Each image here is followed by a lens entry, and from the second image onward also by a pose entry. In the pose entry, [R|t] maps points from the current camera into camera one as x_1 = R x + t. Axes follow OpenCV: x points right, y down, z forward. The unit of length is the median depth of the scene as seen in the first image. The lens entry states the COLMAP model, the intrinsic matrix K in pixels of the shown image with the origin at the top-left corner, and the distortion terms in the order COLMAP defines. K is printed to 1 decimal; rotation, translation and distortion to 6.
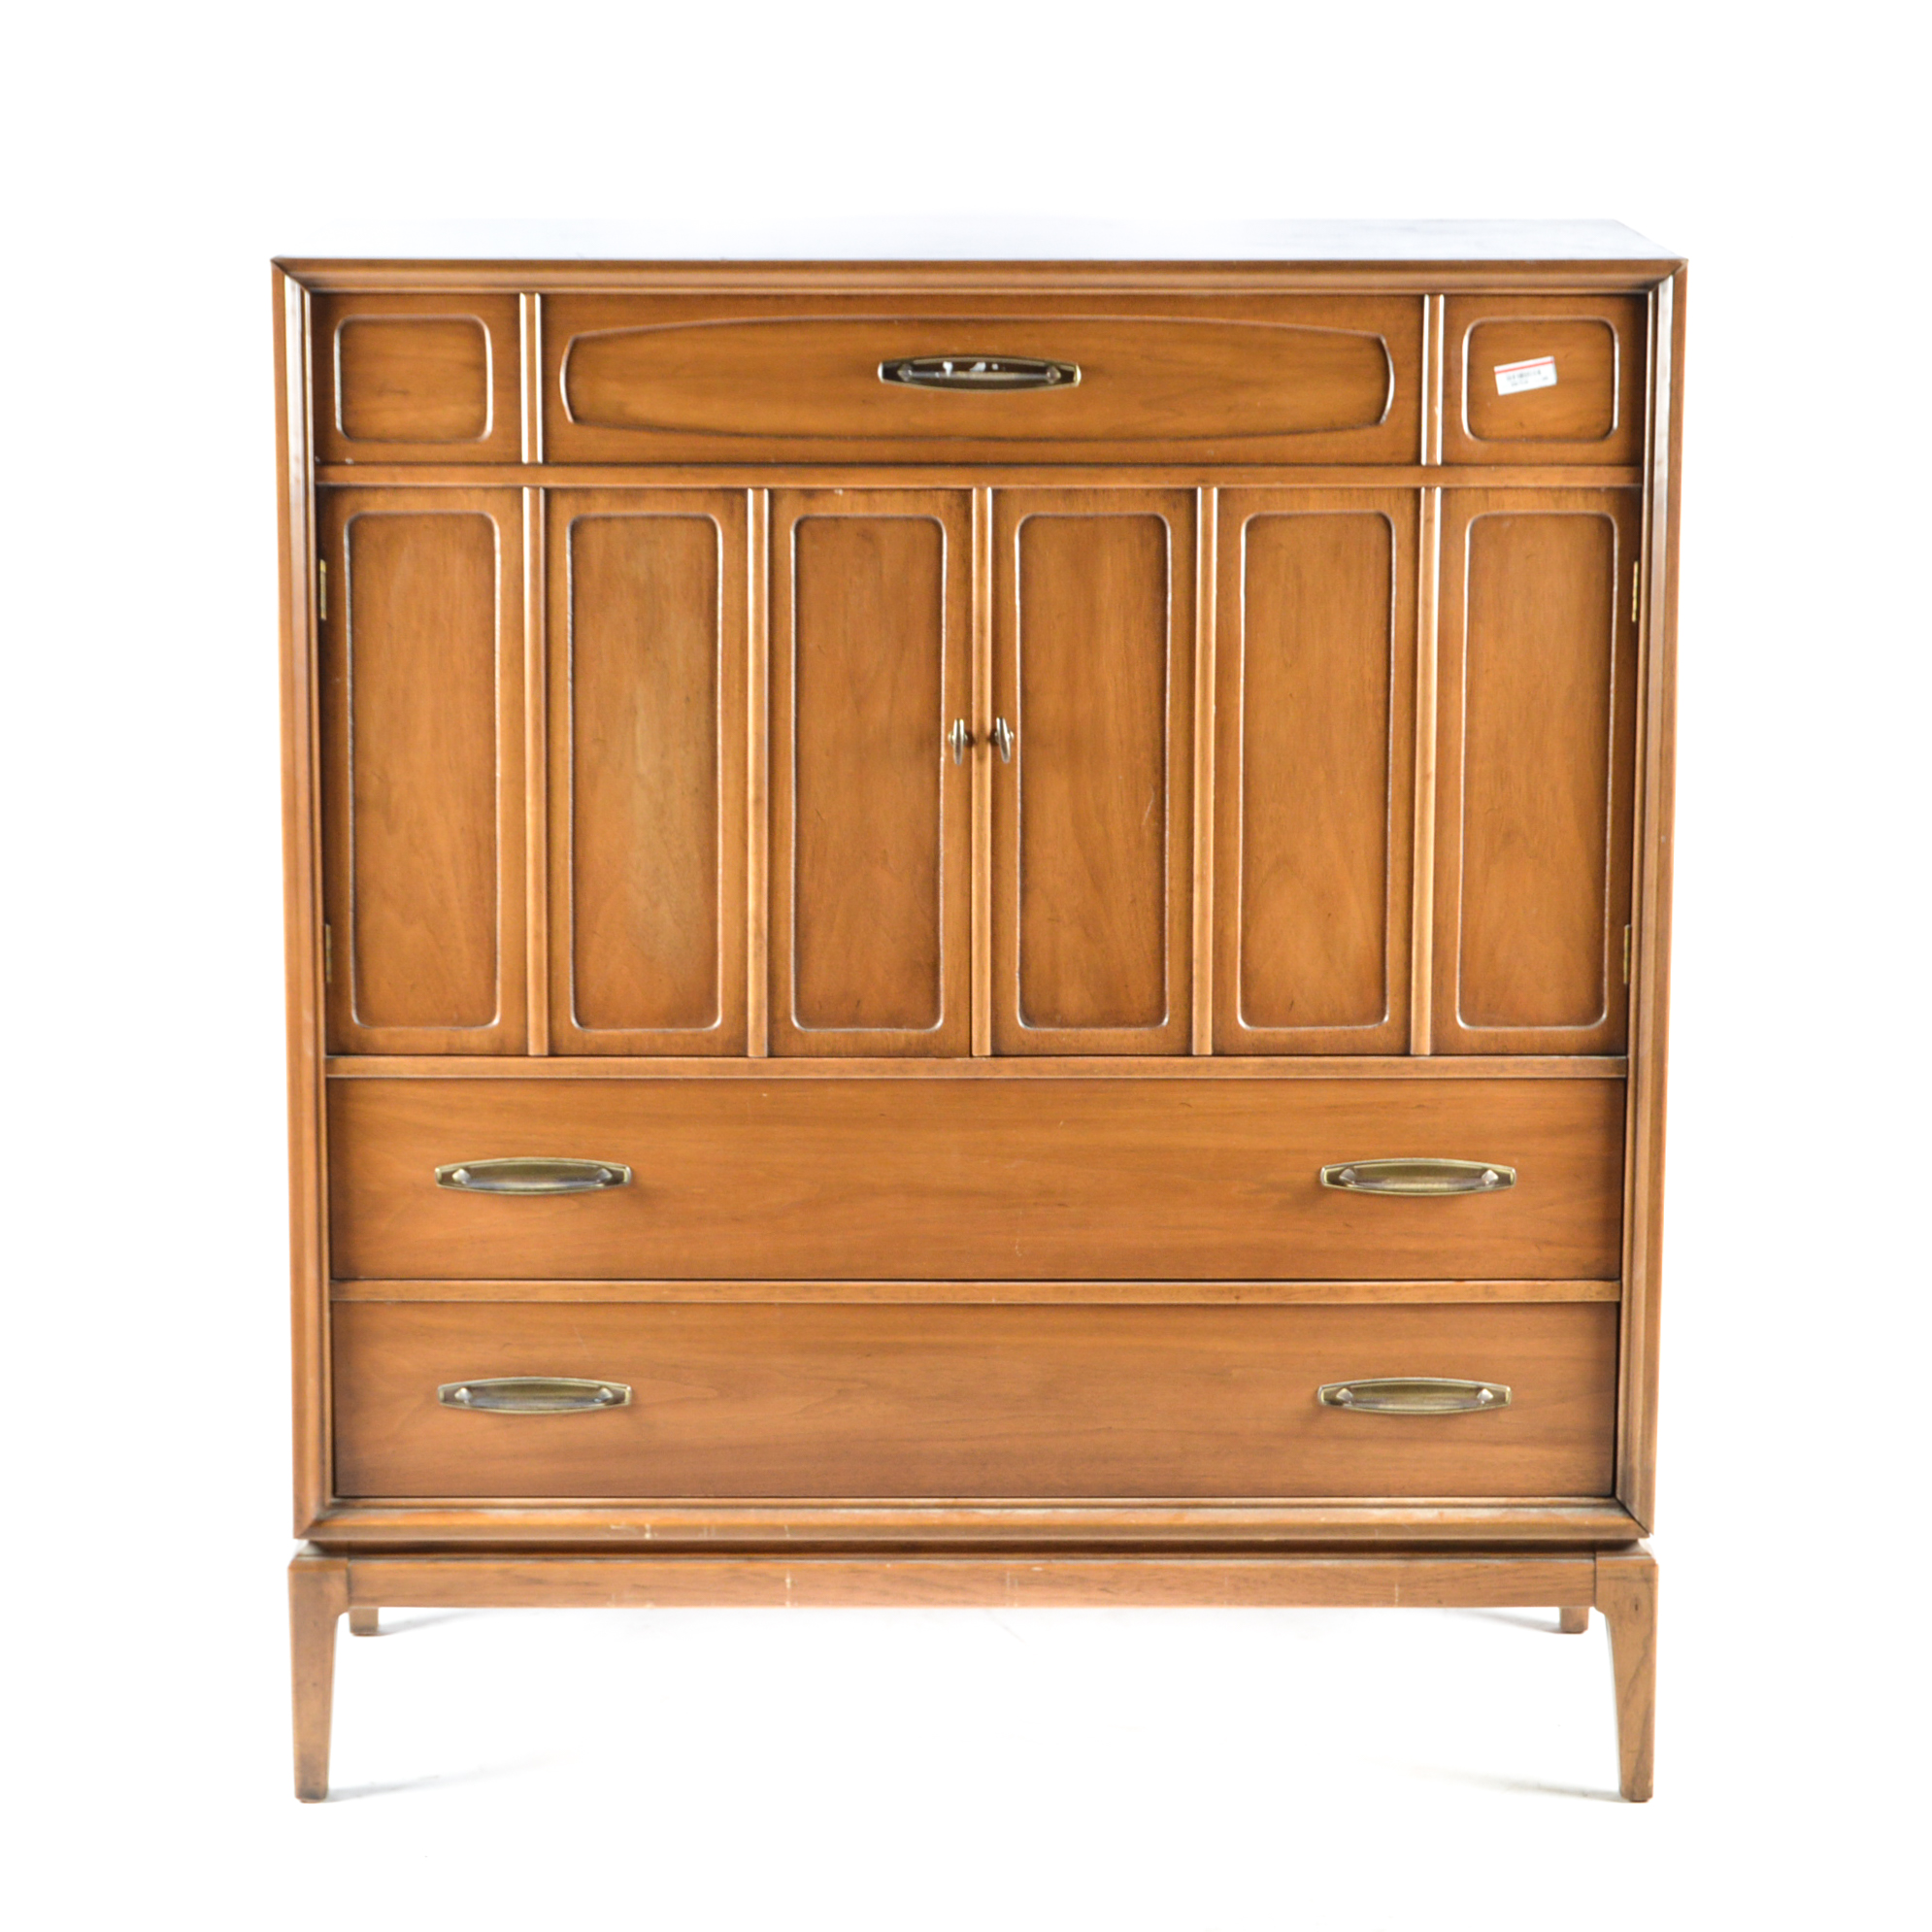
lens RADIAL K [[5223.0, 0, 966.0], [0, 5223.0, 966.0], [0, 0, 1]] dist [-0.017185, -0.260756]
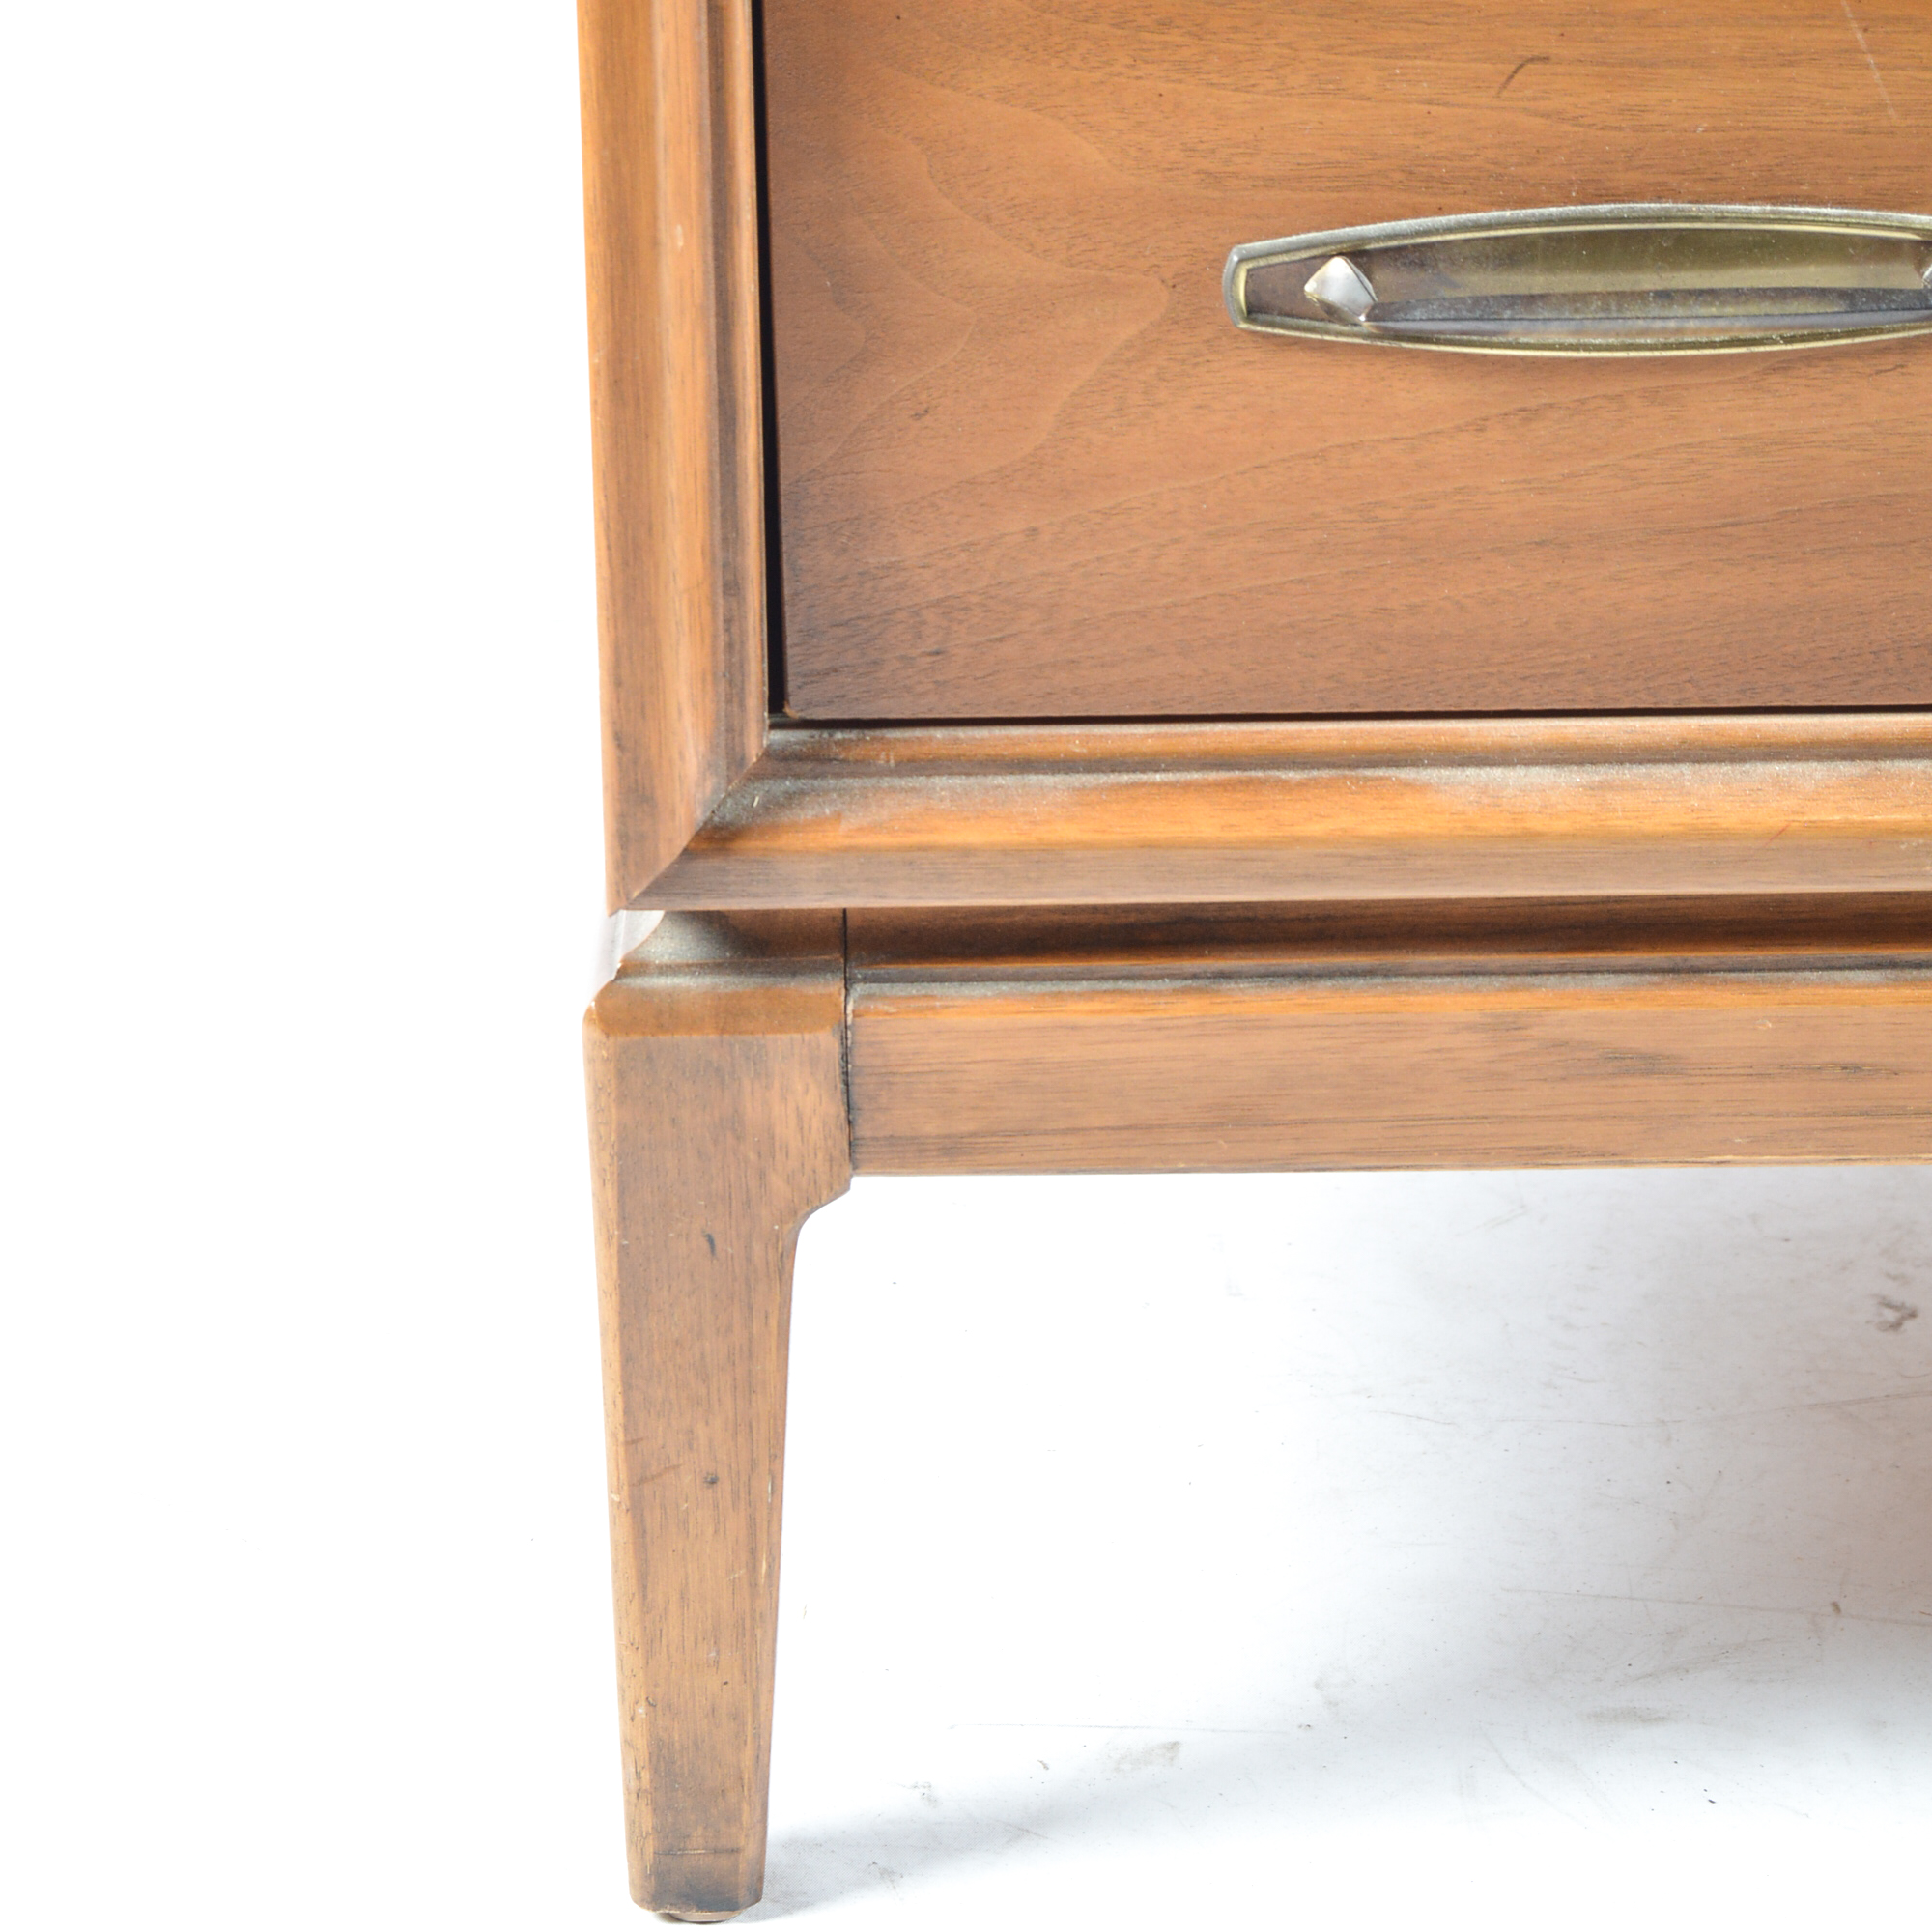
lens RADIAL K [[6732.7, 0, 966.0], [0, 6732.7, 966.0], [0, 0, 1]] dist [-0.037540, 0.376554]
pose [[0.999586, -0.013175, -0.025575, -0.100288], [0.018391, 0.976249, 0.215871, 0.045022], [0.022124, -0.216252, 0.976087, 0.671031]]
